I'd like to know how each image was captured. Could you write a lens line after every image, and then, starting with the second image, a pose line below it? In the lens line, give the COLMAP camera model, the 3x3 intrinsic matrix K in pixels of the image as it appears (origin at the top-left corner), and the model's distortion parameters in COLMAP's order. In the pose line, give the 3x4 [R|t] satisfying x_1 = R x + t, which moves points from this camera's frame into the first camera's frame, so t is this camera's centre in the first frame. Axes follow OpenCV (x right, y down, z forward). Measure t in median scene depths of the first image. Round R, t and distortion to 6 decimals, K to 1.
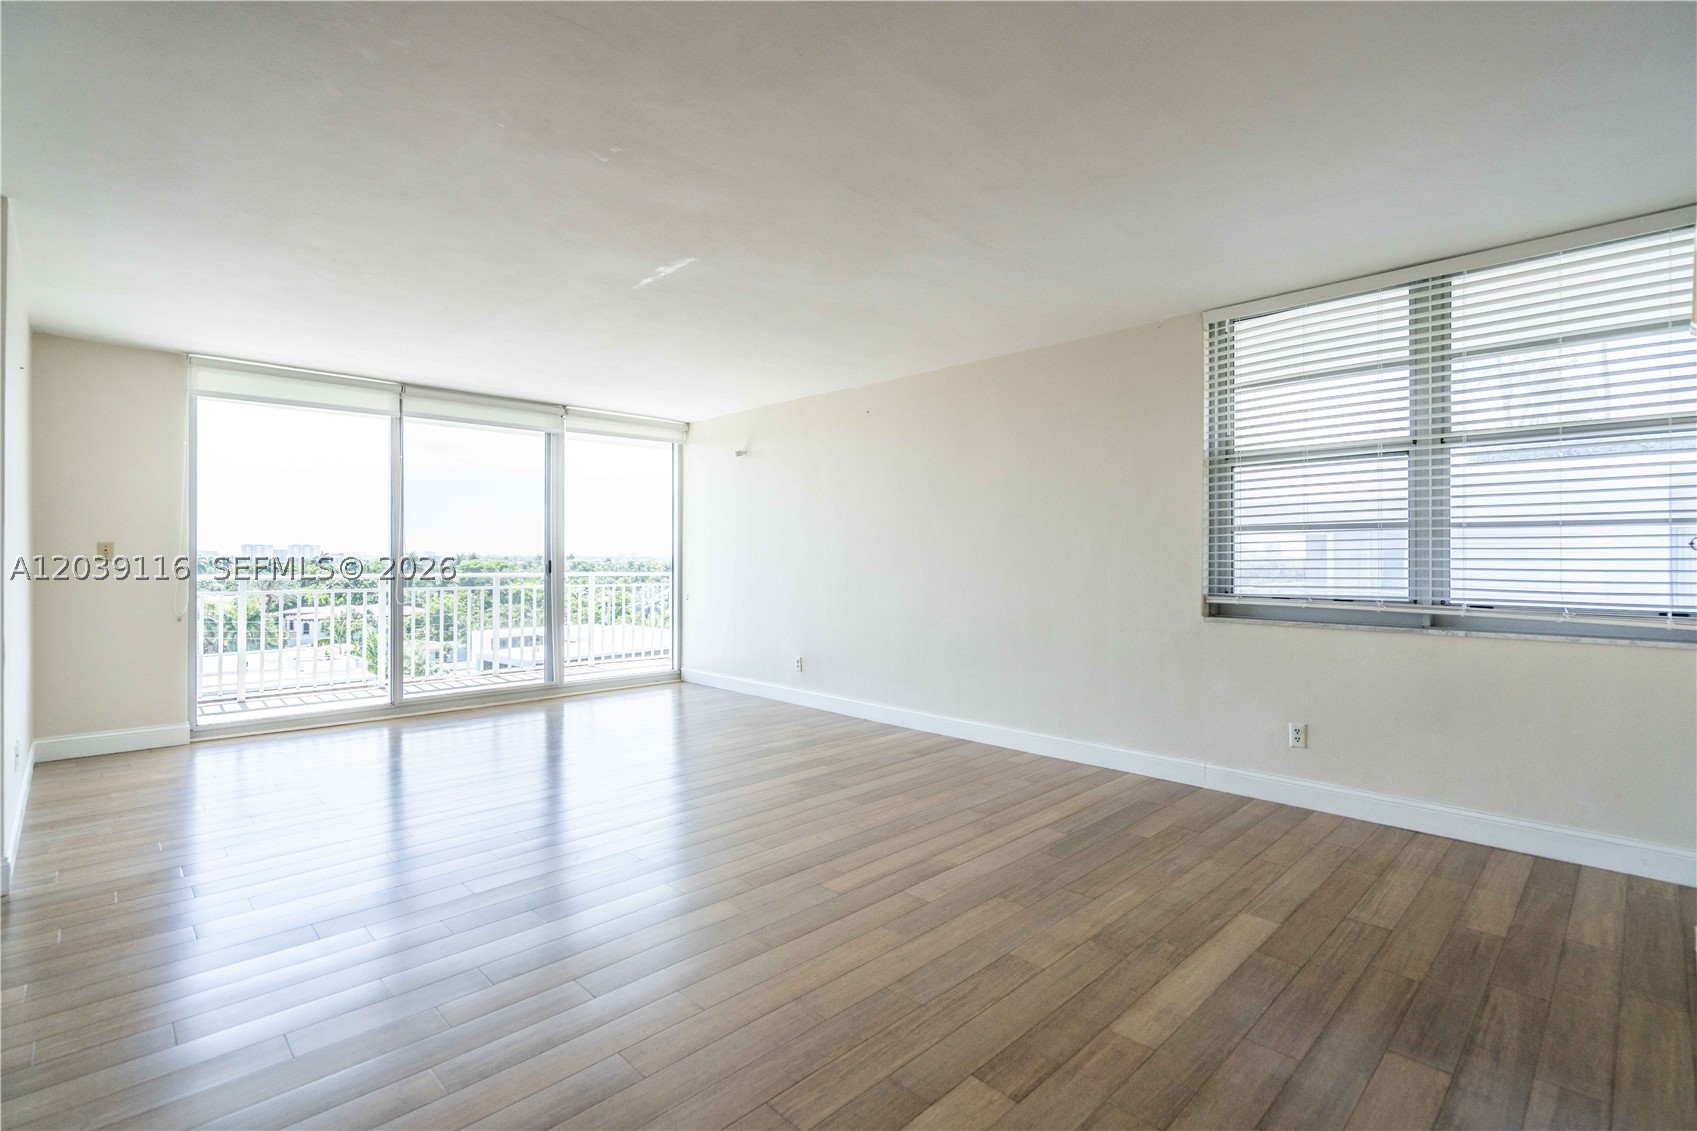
lens RADIAL K [[787.1, 0, 851.2], [0, 787.1, 554.1], [0, 0, 1]] dist [-0.002906, 0.000095]
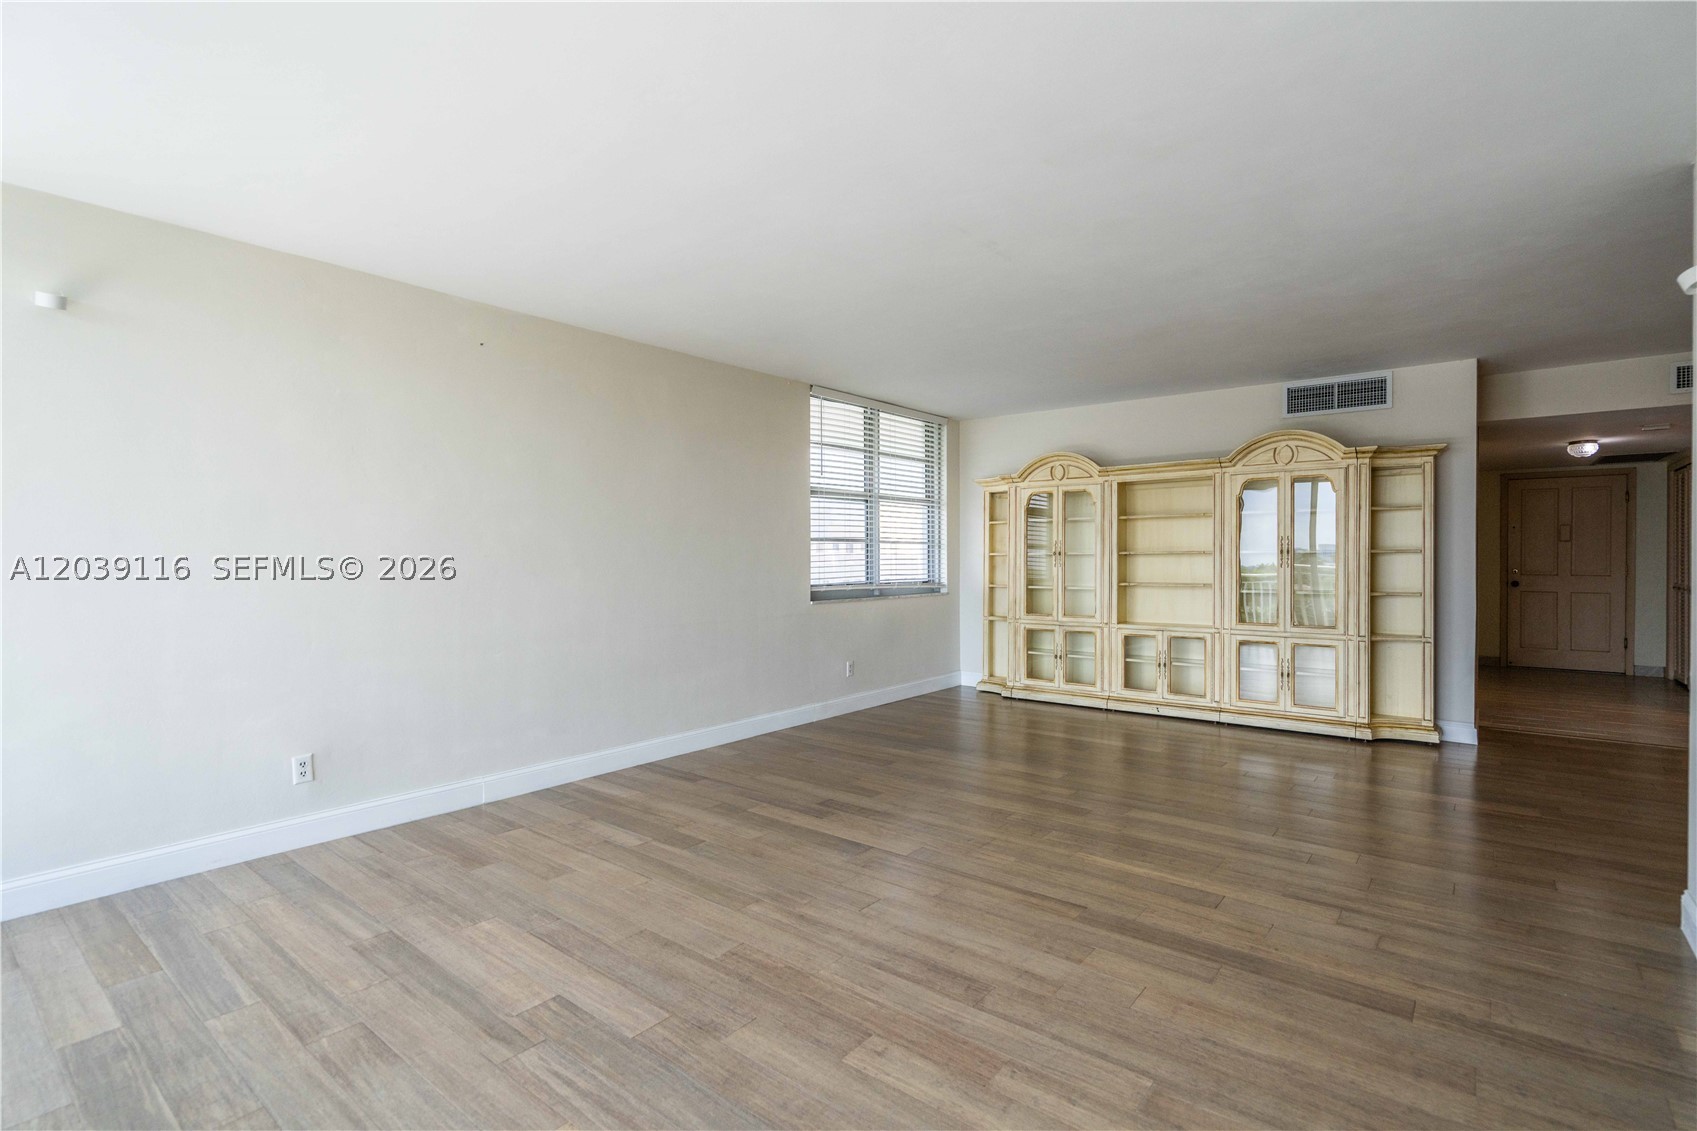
lens RADIAL K [[795.8, 0, 851.0], [0, 795.8, 566.9], [0, 0, 1]] dist [-0.005181, 0.000960]
pose [[-0.114517, -0.014987, 0.993308, -1.035921], [-0.002560, 0.999887, 0.014791, -0.003797], [-0.993418, -0.000849, -0.114542, 1.157081]]
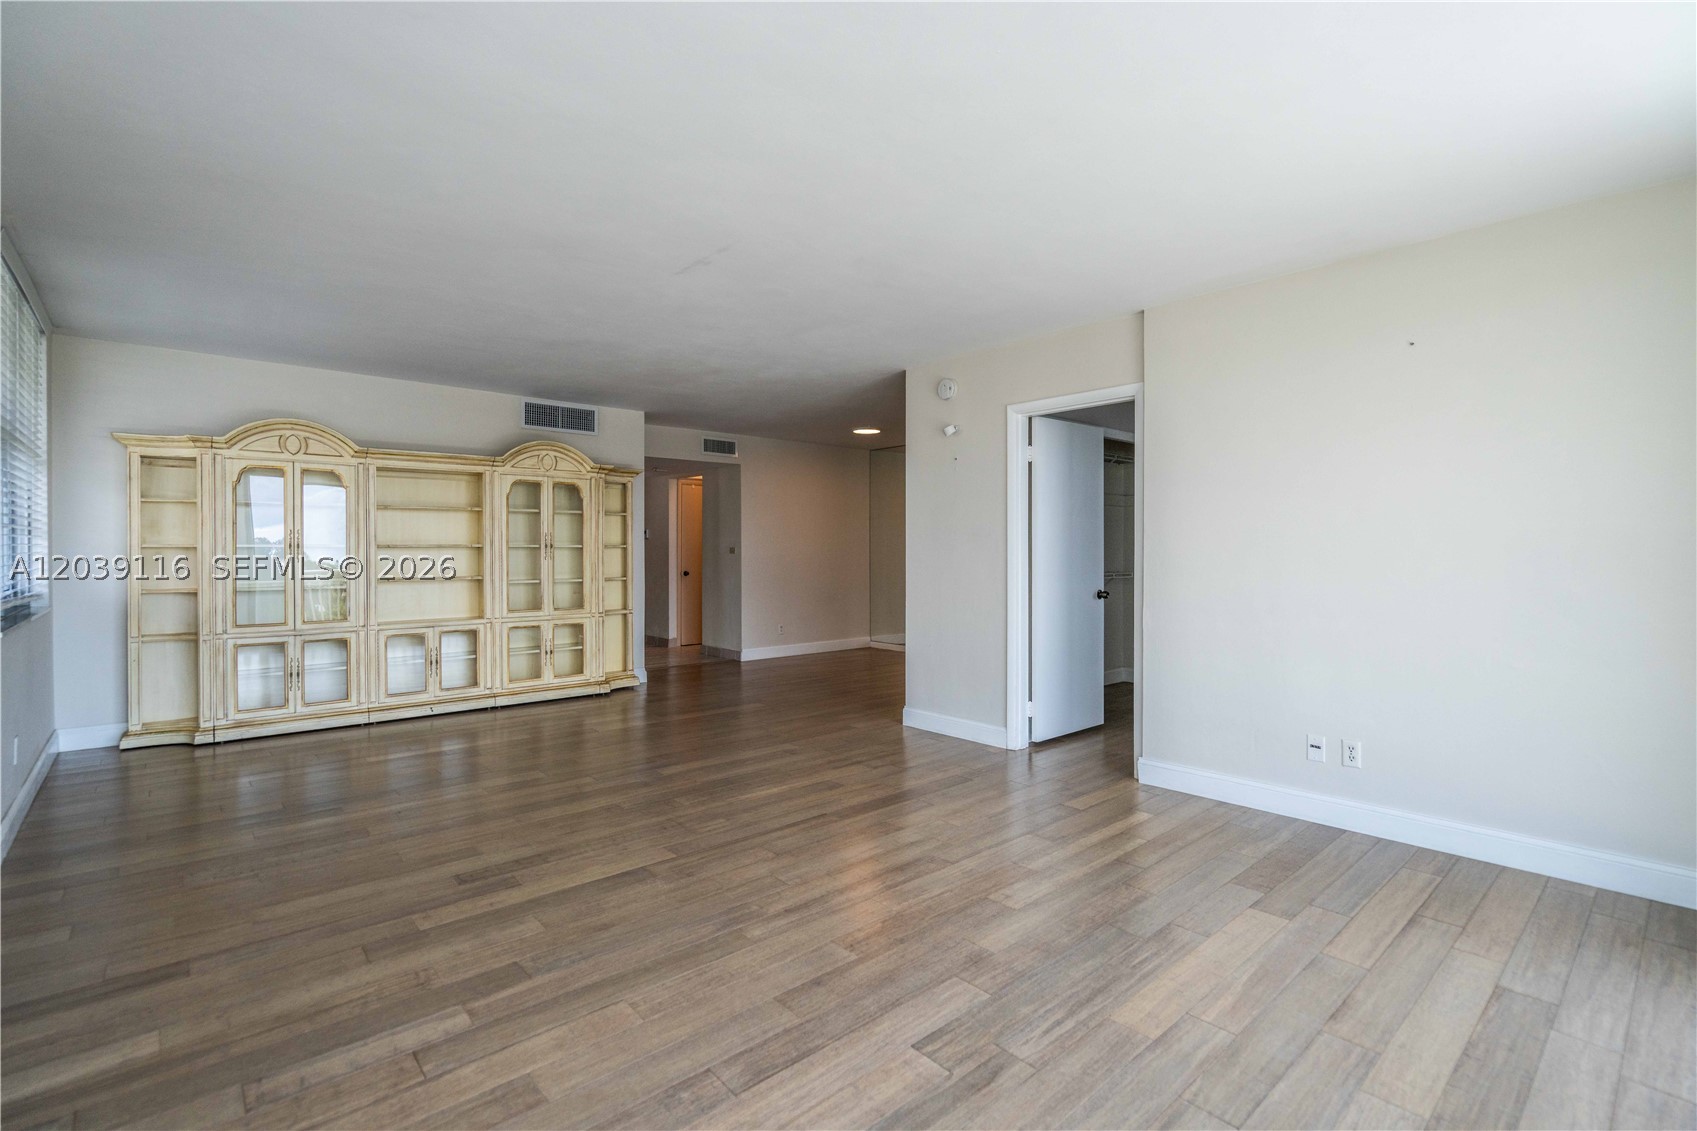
lens RADIAL K [[784.3, 0, 851.7], [0, 784.3, 565.2], [0, 0, 1]] dist [-0.004453, 0.000468]
pose [[-0.998922, -0.005577, 0.046075, -0.425880], [-0.004840, 0.999859, 0.016100, -0.001569], [-0.046158, 0.015859, -0.998808, 1.803190]]
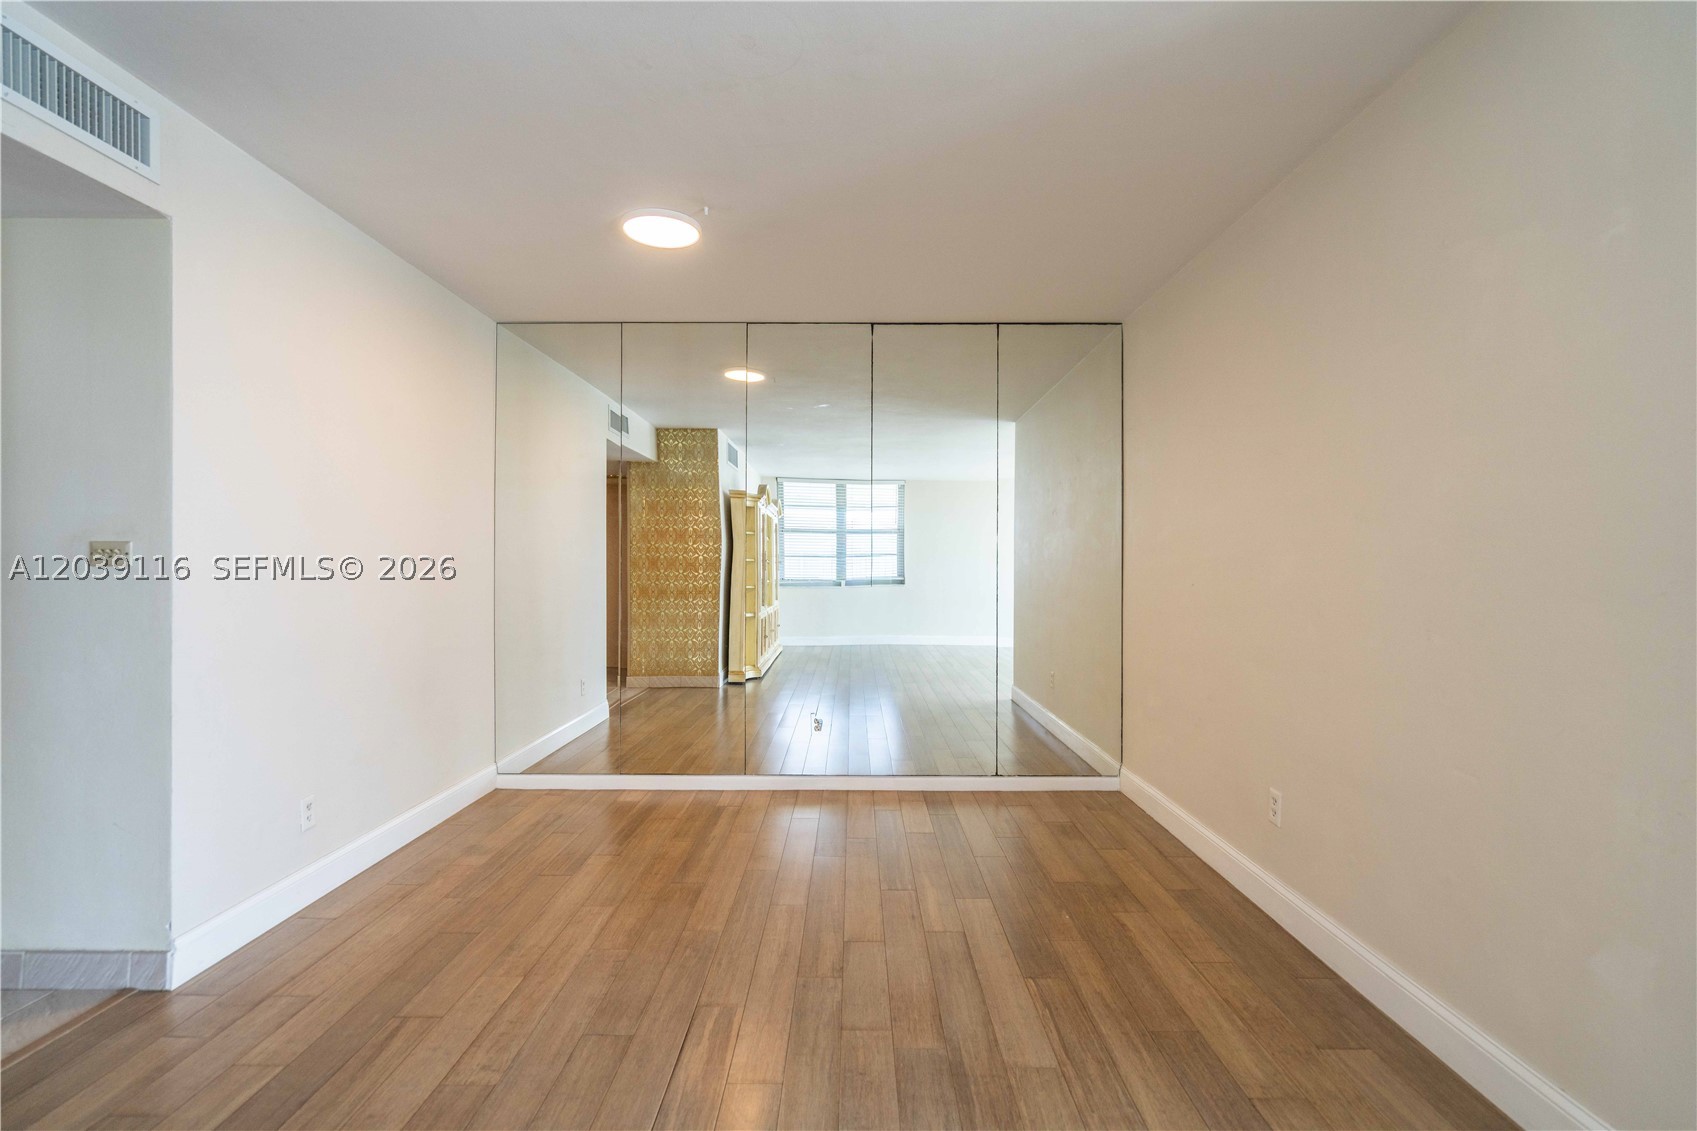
lens RADIAL K [[784.3, 0, 851.7], [0, 784.3, 565.2], [0, 0, 1]] dist [-0.004453, 0.000468]
pose [[-0.701192, -0.003006, -0.712966, 0.043276], [-0.002251, 0.999995, -0.002002, 0.003672], [0.712969, 0.000201, -0.701195, 0.357553]]
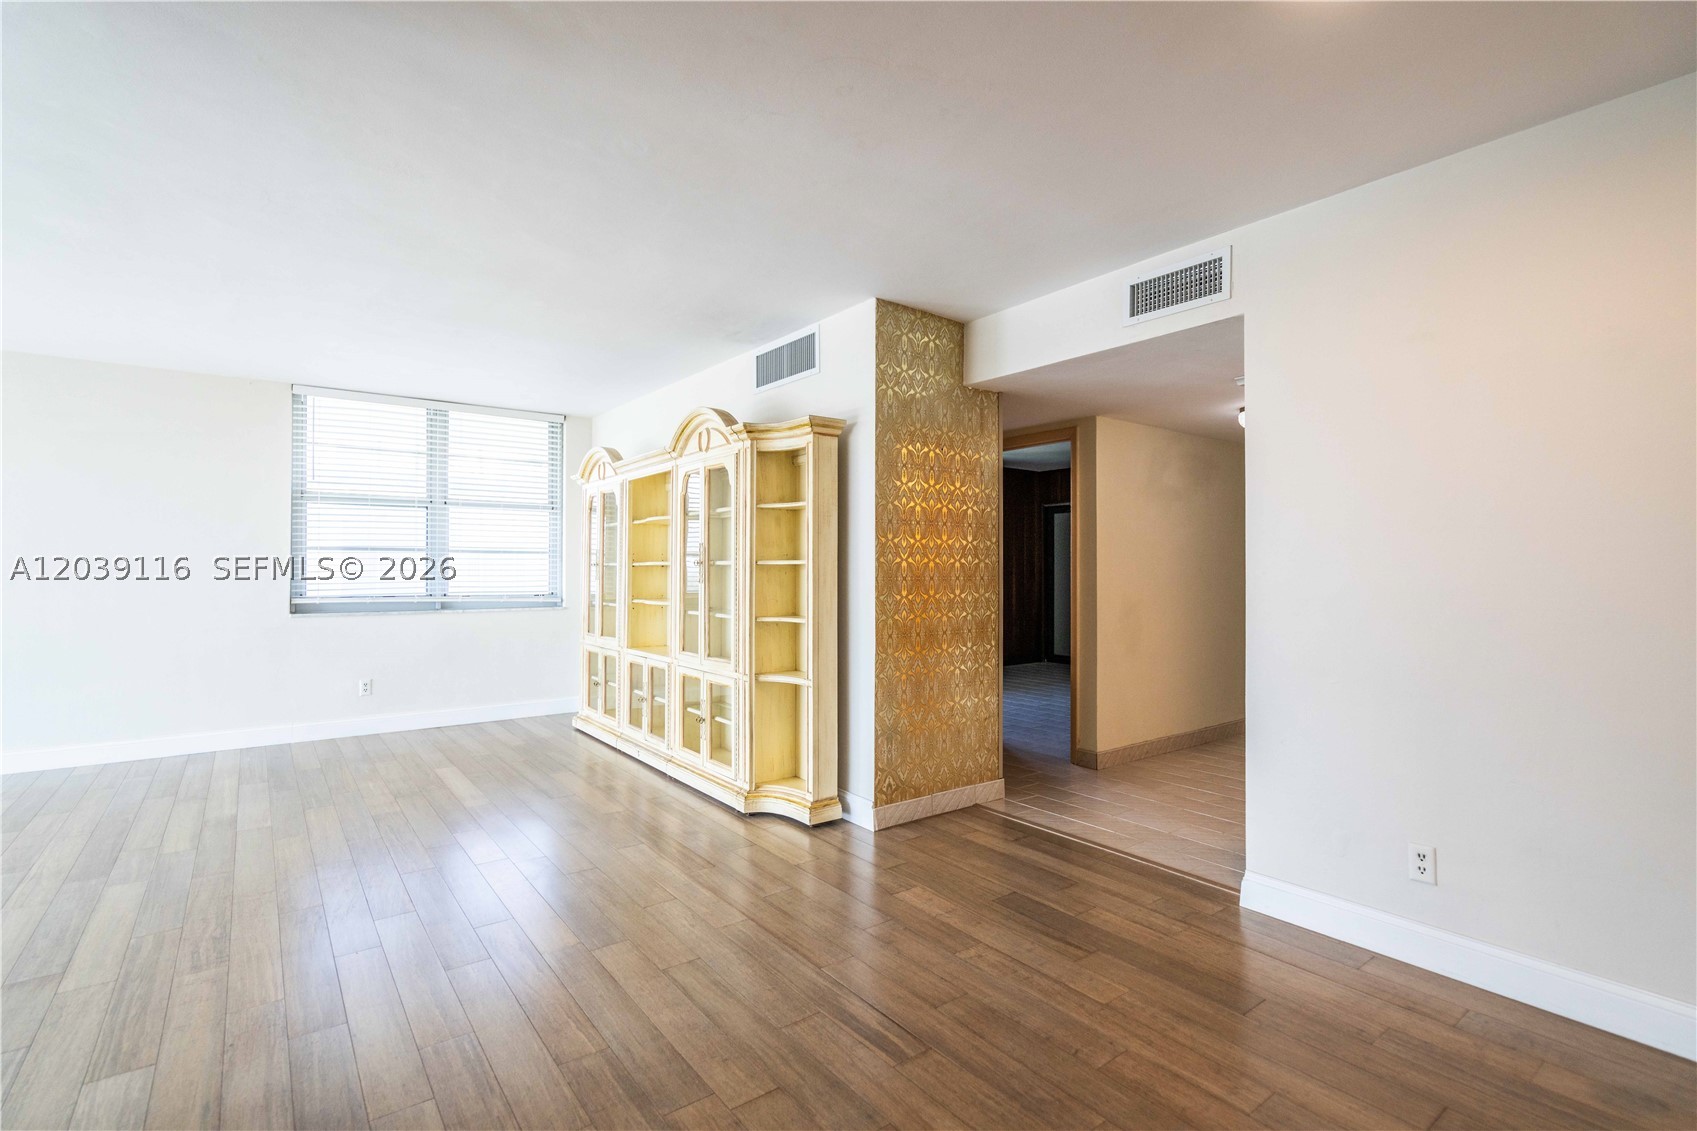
lens RADIAL K [[784.3, 0, 851.7], [0, 784.3, 565.2], [0, 0, 1]] dist [-0.004453, 0.000468]
pose [[0.124562, 0.001657, 0.992210, -0.789223], [-0.005691, 0.999983, -0.000956, -0.007735], [-0.992196, -0.005528, 0.124569, -0.111216]]
